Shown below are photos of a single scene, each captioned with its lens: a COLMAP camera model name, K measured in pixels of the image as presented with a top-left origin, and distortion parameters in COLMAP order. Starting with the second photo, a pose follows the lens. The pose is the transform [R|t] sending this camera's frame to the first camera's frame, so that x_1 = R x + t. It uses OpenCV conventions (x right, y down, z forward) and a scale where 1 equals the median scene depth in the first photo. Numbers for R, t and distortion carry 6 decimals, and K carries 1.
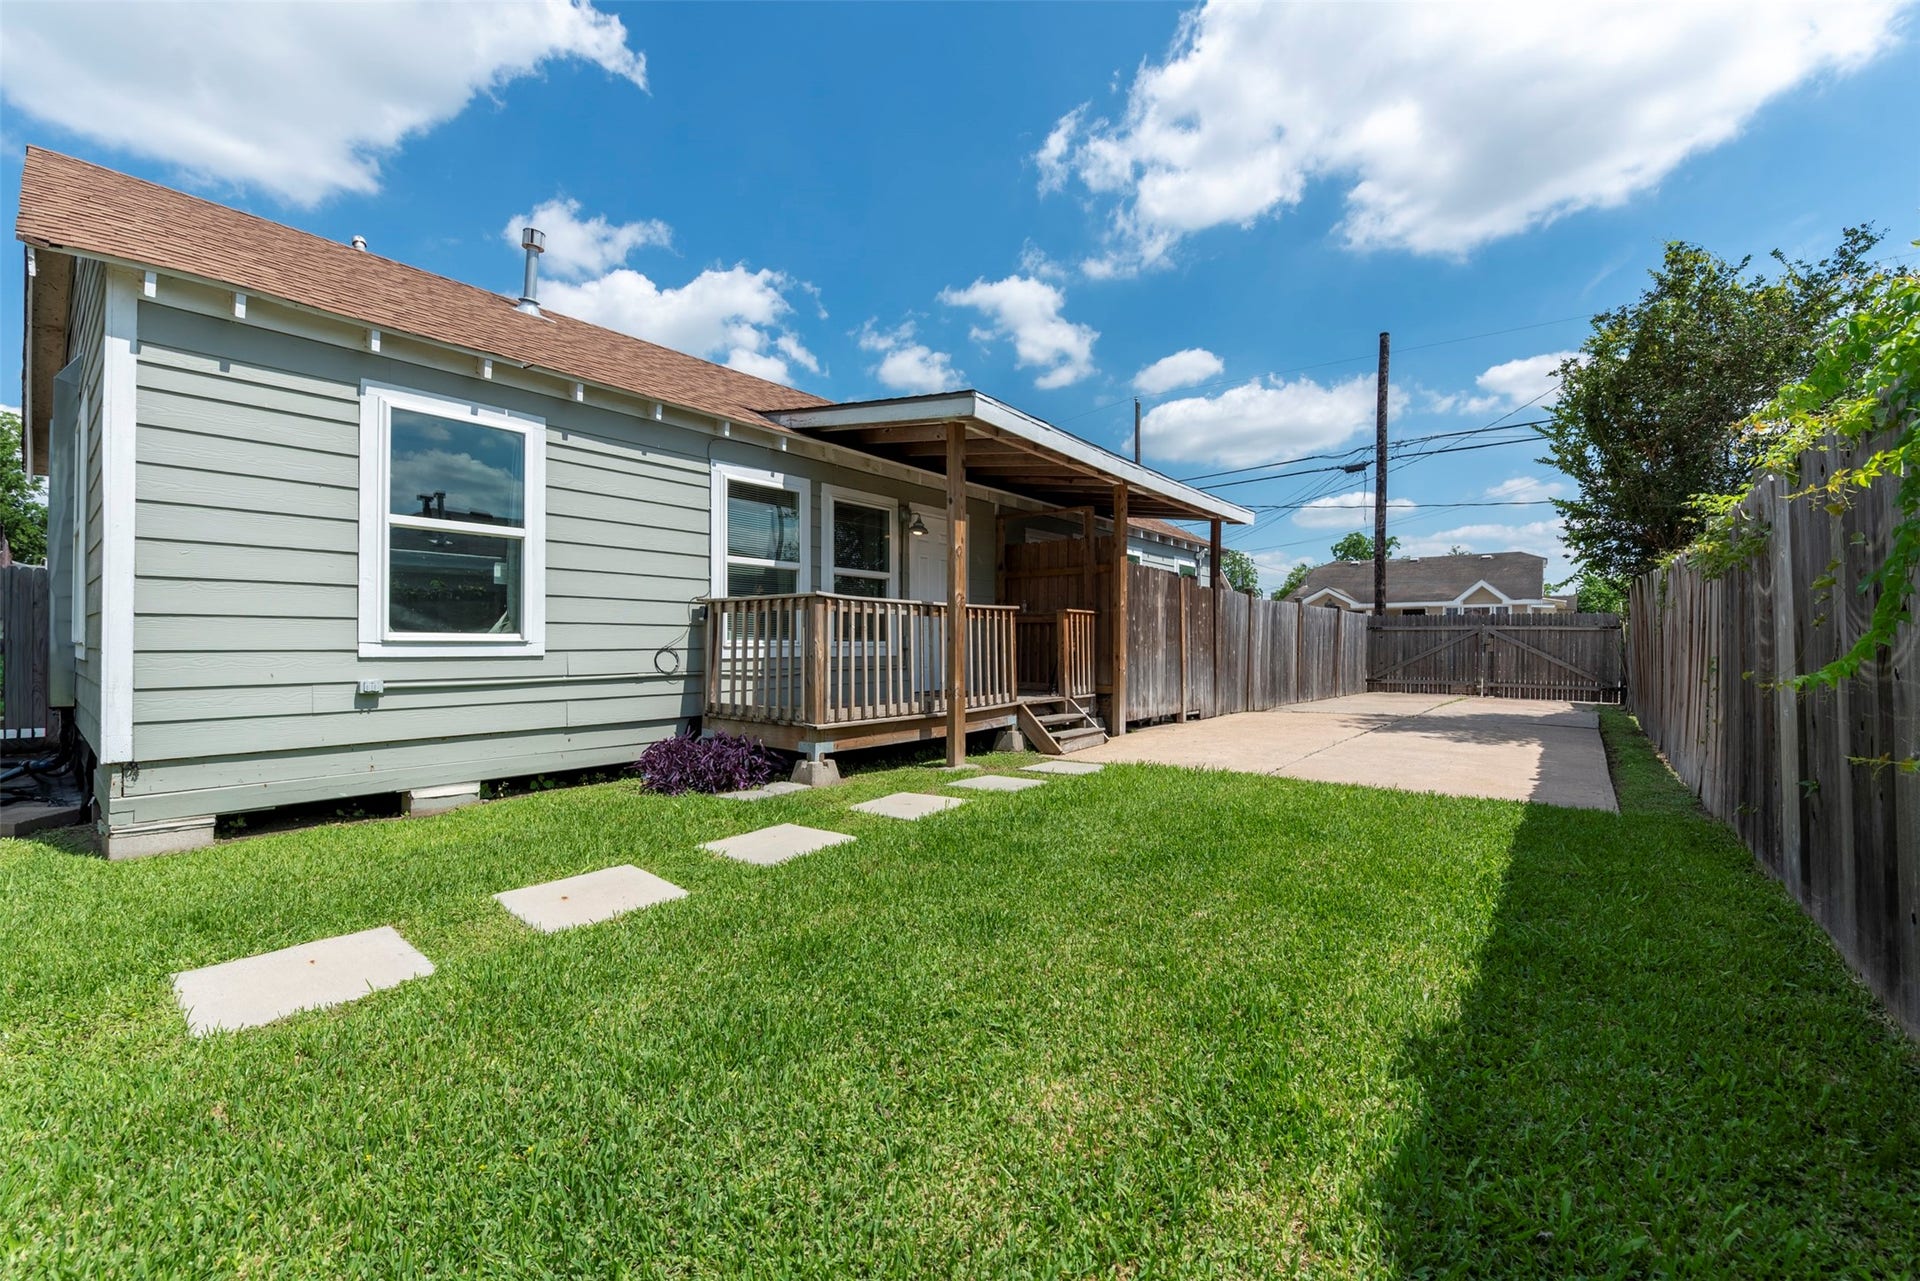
lens RADIAL K [[768.0, 0, 958.3], [0, 768.0, 640.8], [0, 0, 1]] dist [-0.016061, -0.002154]
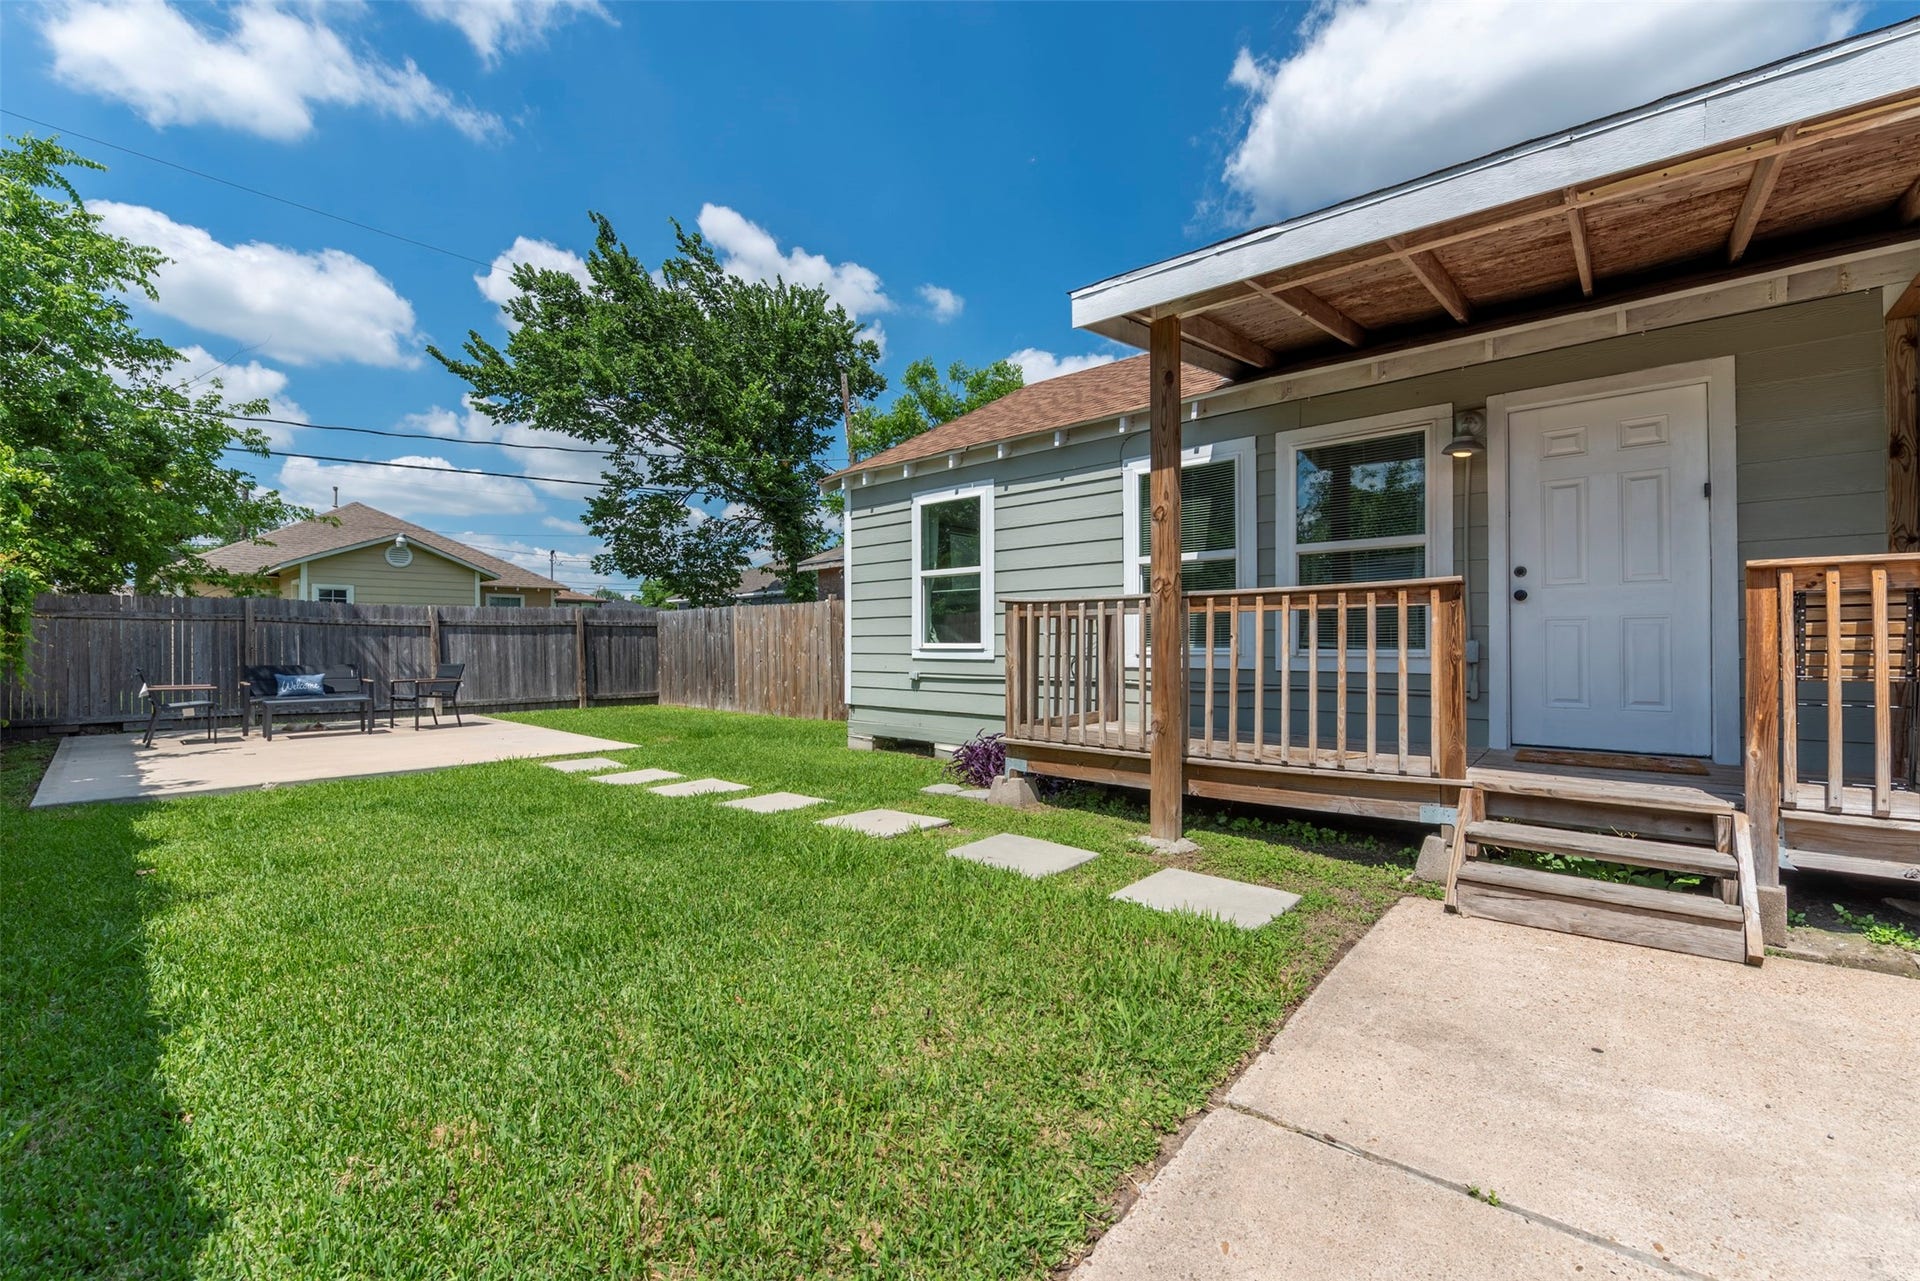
lens RADIAL K [[768.0, 0, 958.3], [0, 768.0, 640.8], [0, 0, 1]] dist [-0.016061, -0.002154]
pose [[-0.045859, -0.005170, -0.998935, 0.650366], [0.004802, 0.999974, -0.005396, -0.005178], [0.998936, -0.005045, -0.045833, 0.834044]]
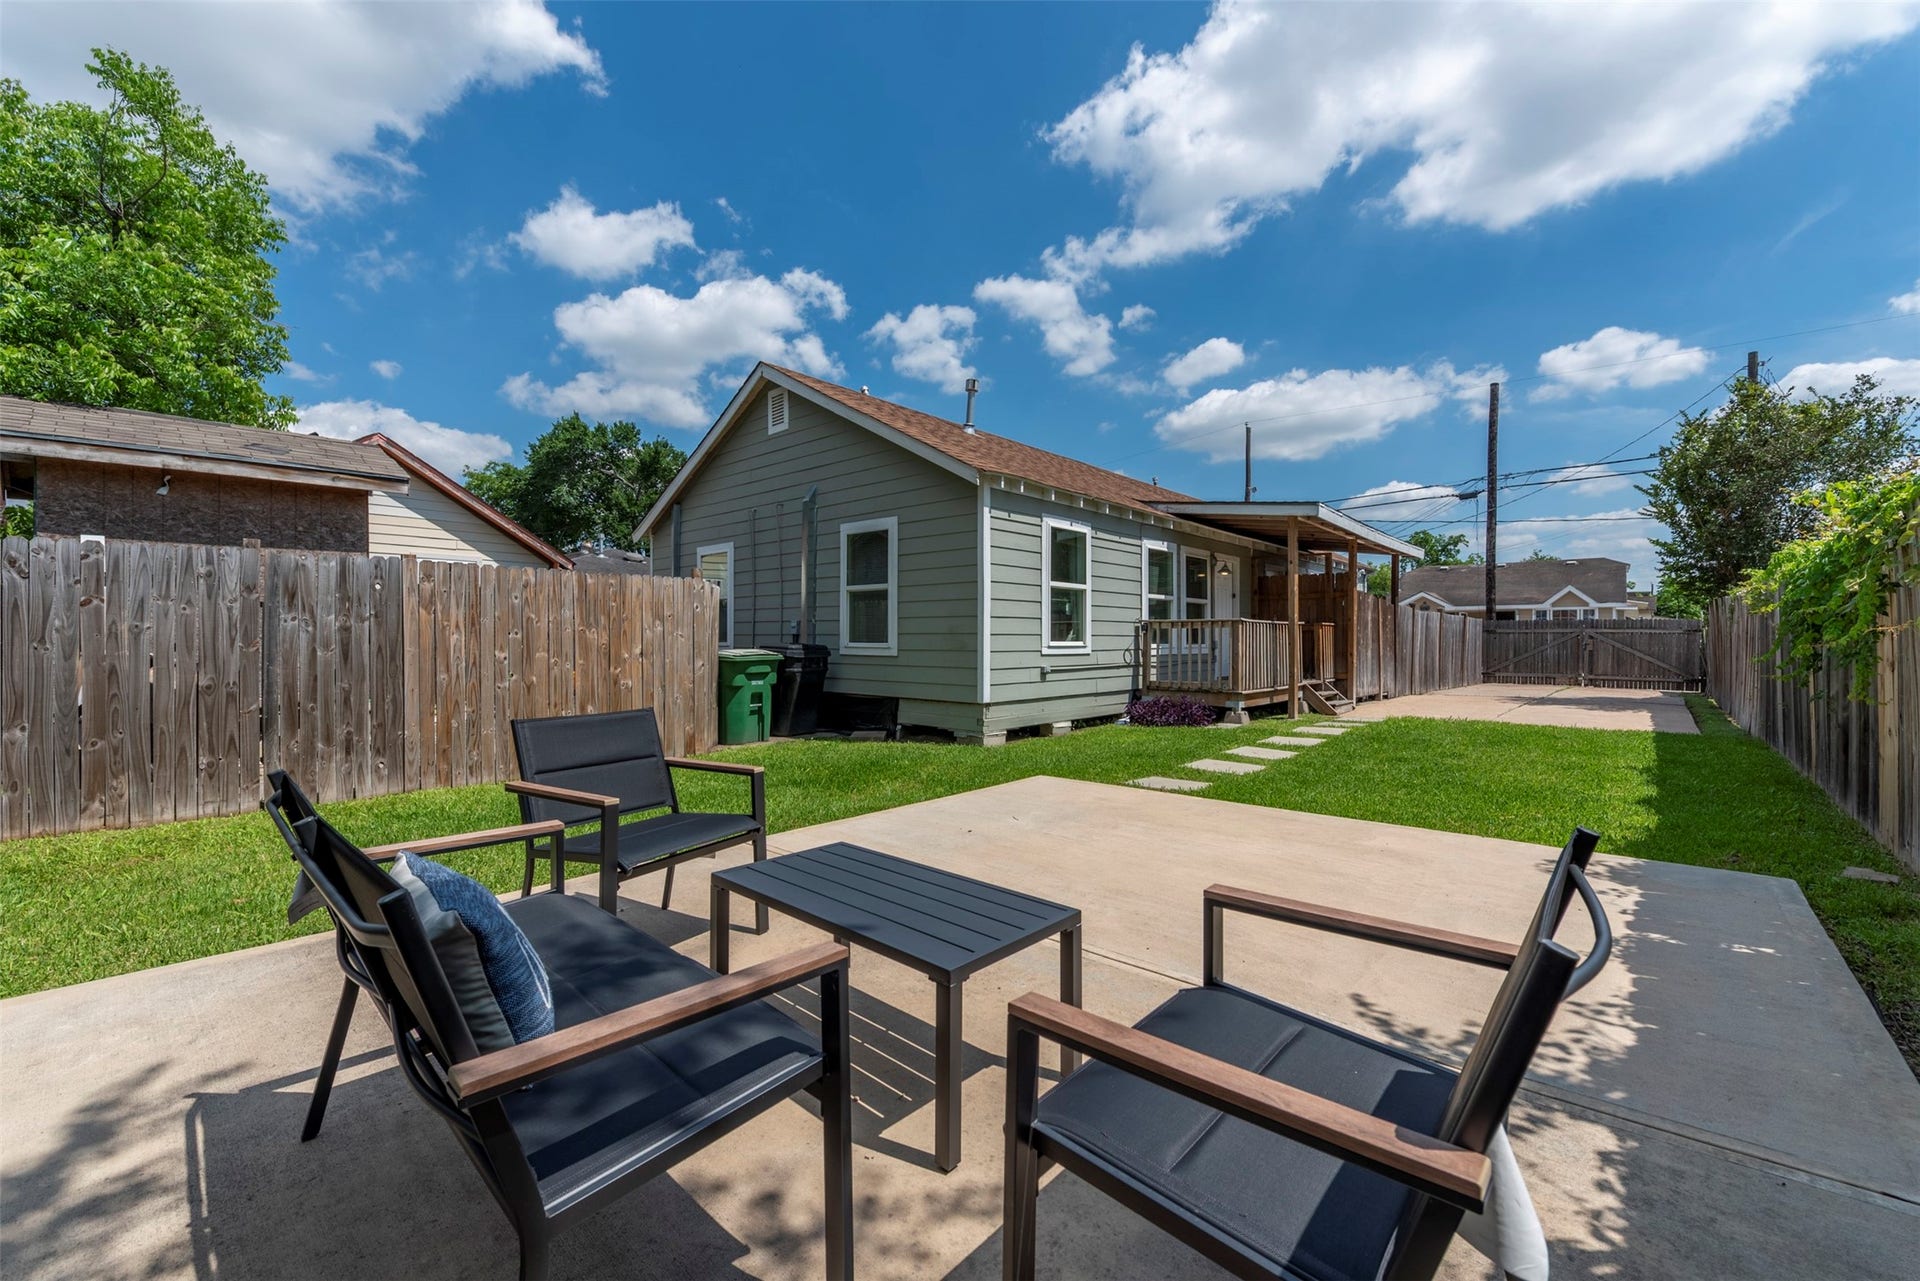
lens RADIAL K [[761.0, 0, 955.2], [0, 761.0, 639.8], [0, 0, 1]] dist [-0.022704, -0.000581]
pose [[0.997699, -0.000924, -0.067795, -0.622240], [0.001029, 0.999998, 0.001515, -0.013637], [0.067793, -0.001581, 0.997698, -0.703727]]
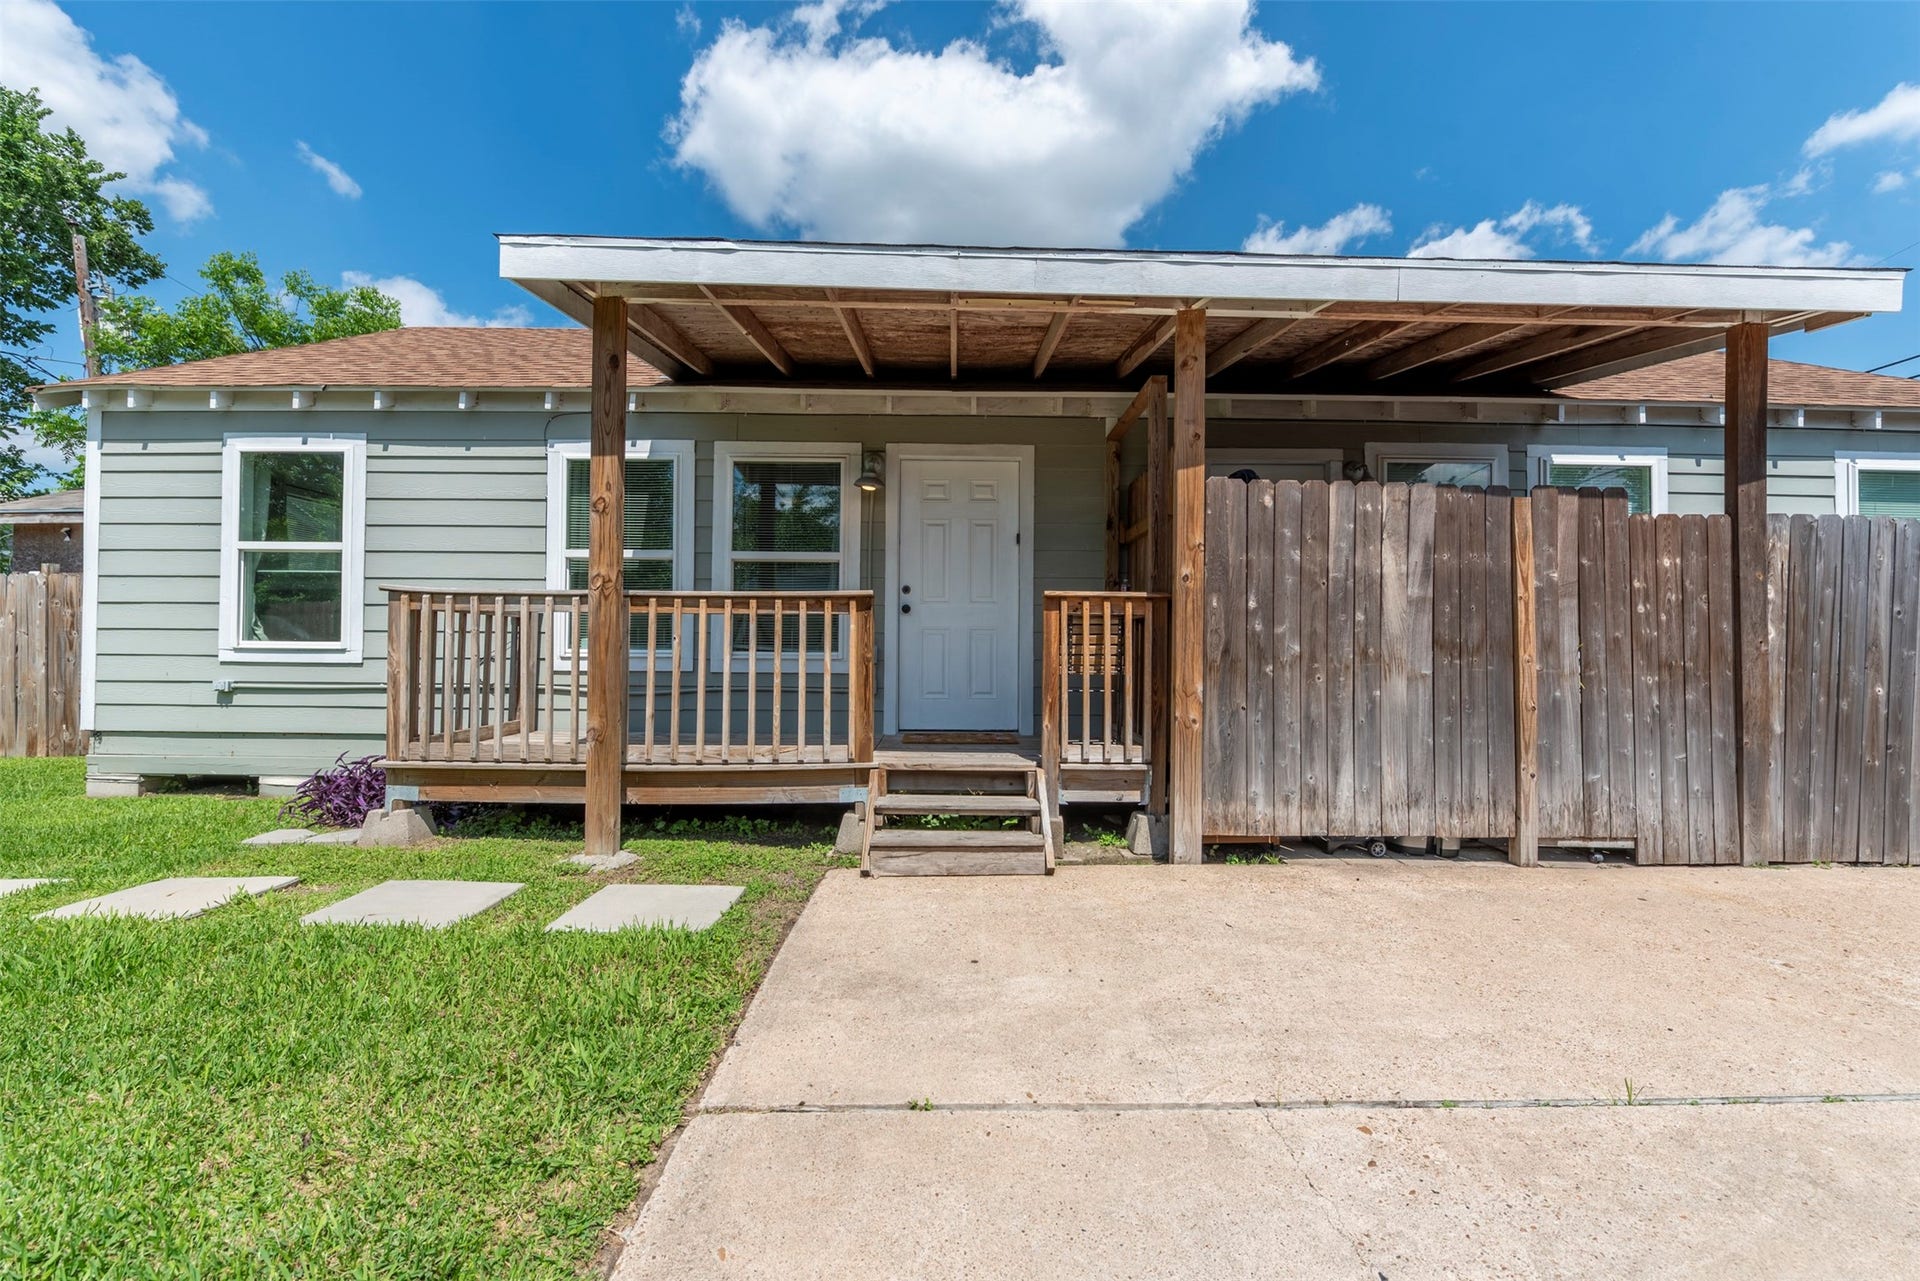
lens RADIAL K [[768.0, 0, 958.3], [0, 768.0, 640.8], [0, 0, 1]] dist [-0.016061, -0.002154]
pose [[0.633731, -0.002982, -0.773547, 0.638352], [-0.005180, 0.999954, -0.008099, -0.005237], [0.773536, 0.009139, 0.633687, 0.811931]]
